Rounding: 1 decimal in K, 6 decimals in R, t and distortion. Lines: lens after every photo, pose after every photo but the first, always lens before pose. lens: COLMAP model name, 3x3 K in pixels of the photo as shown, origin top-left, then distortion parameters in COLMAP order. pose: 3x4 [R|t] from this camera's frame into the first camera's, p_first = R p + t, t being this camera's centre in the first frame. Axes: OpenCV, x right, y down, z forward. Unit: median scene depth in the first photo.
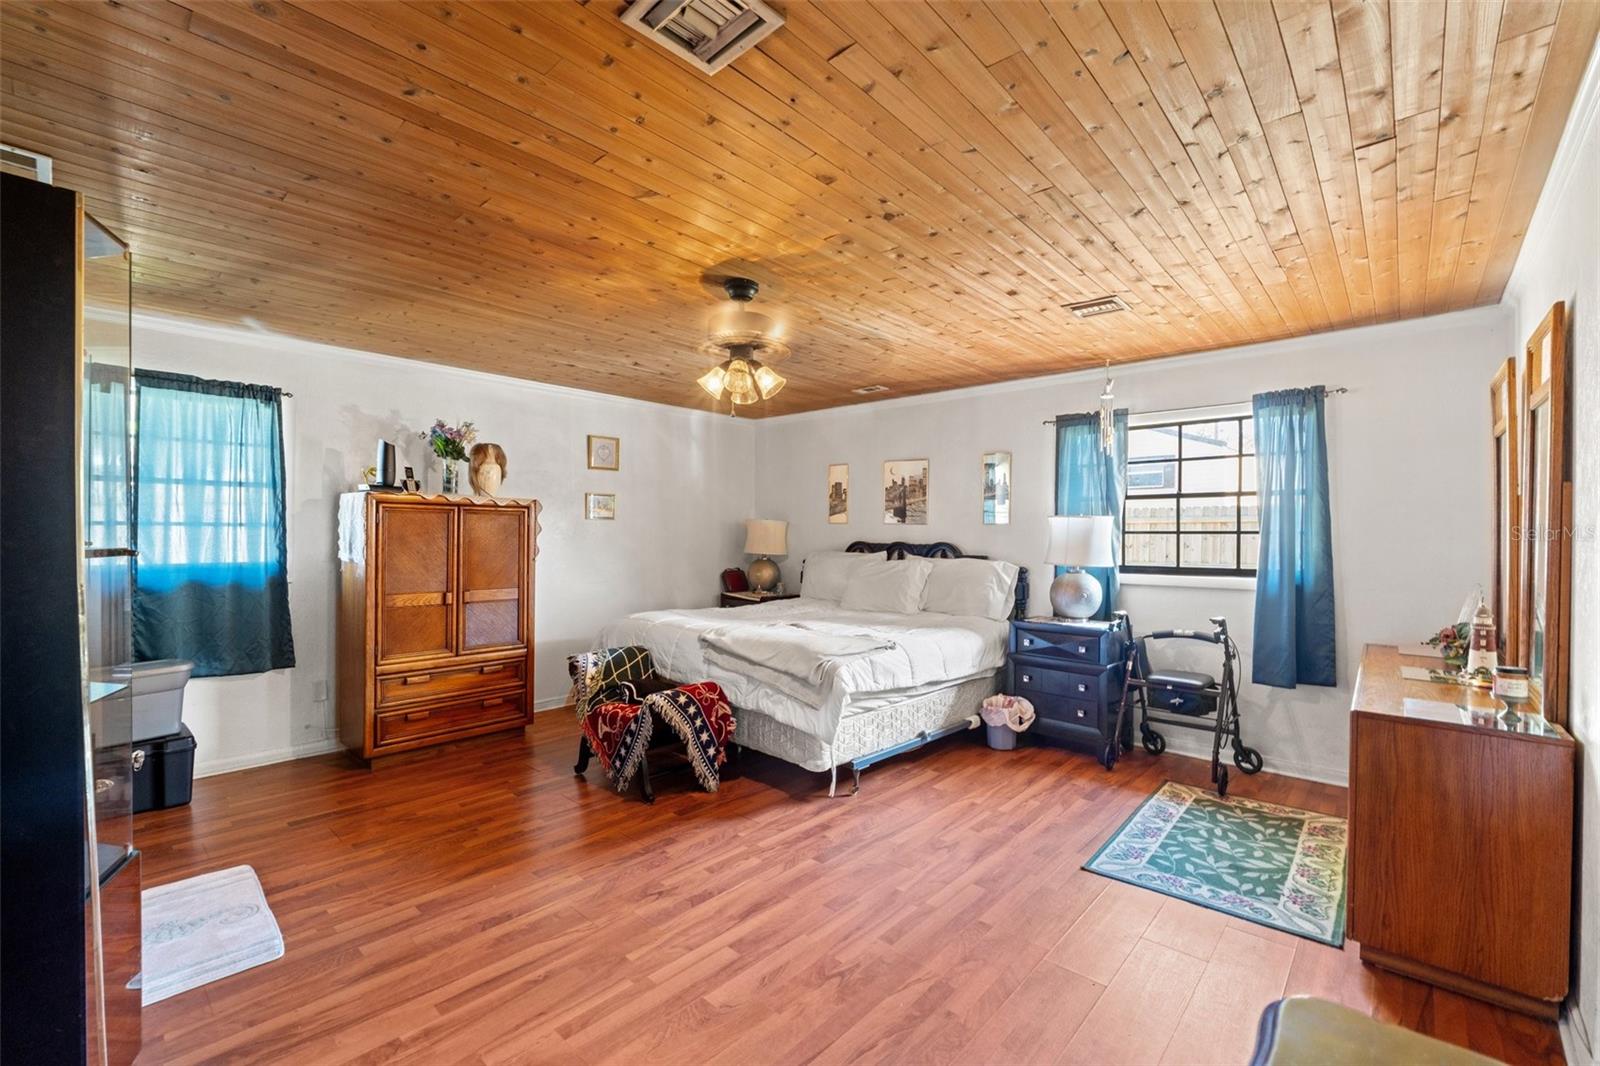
lens RADIAL K [[677.9, 0, 788.8], [0, 677.9, 540.9], [0, 0, 1]] dist [-0.001938, -0.000785]
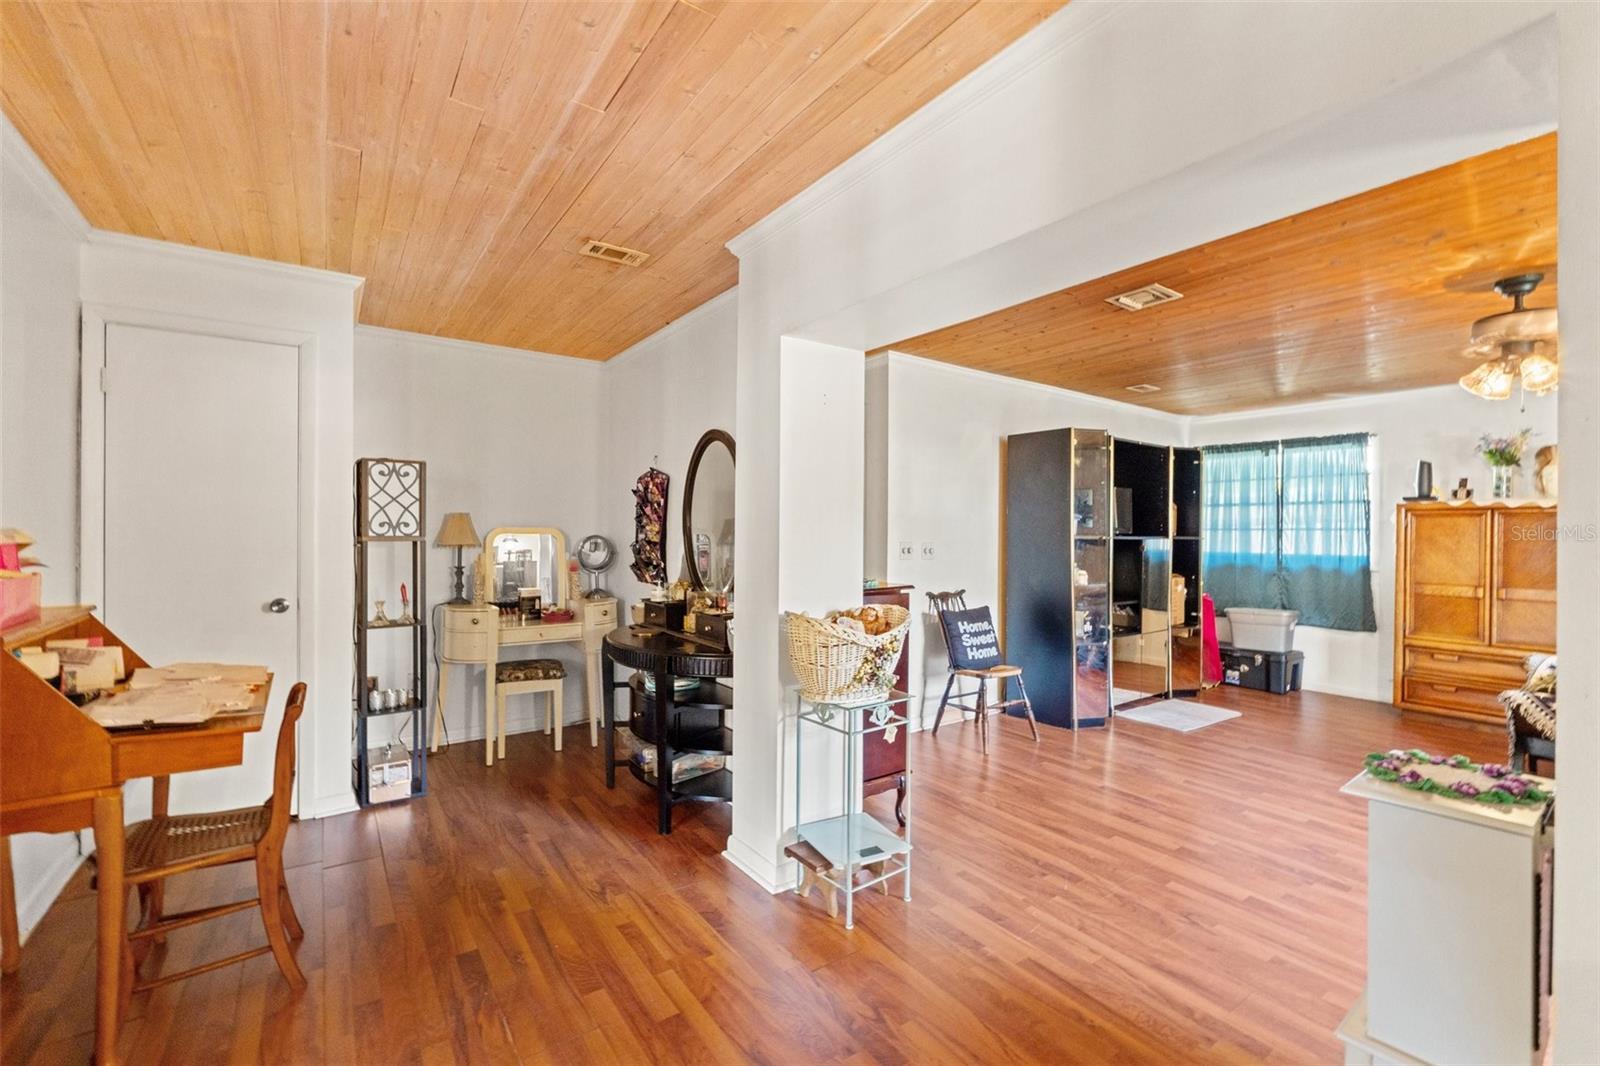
lens RADIAL K [[677.9, 0, 797.9], [0, 677.9, 534.6], [0, 0, 1]] dist [-0.001938, -0.000785]
pose [[-0.198926, -0.008654, -0.979976, 0.892297], [-0.023896, 0.999707, -0.003978, 0.022053], [0.979723, 0.022626, -0.199074, 0.131855]]
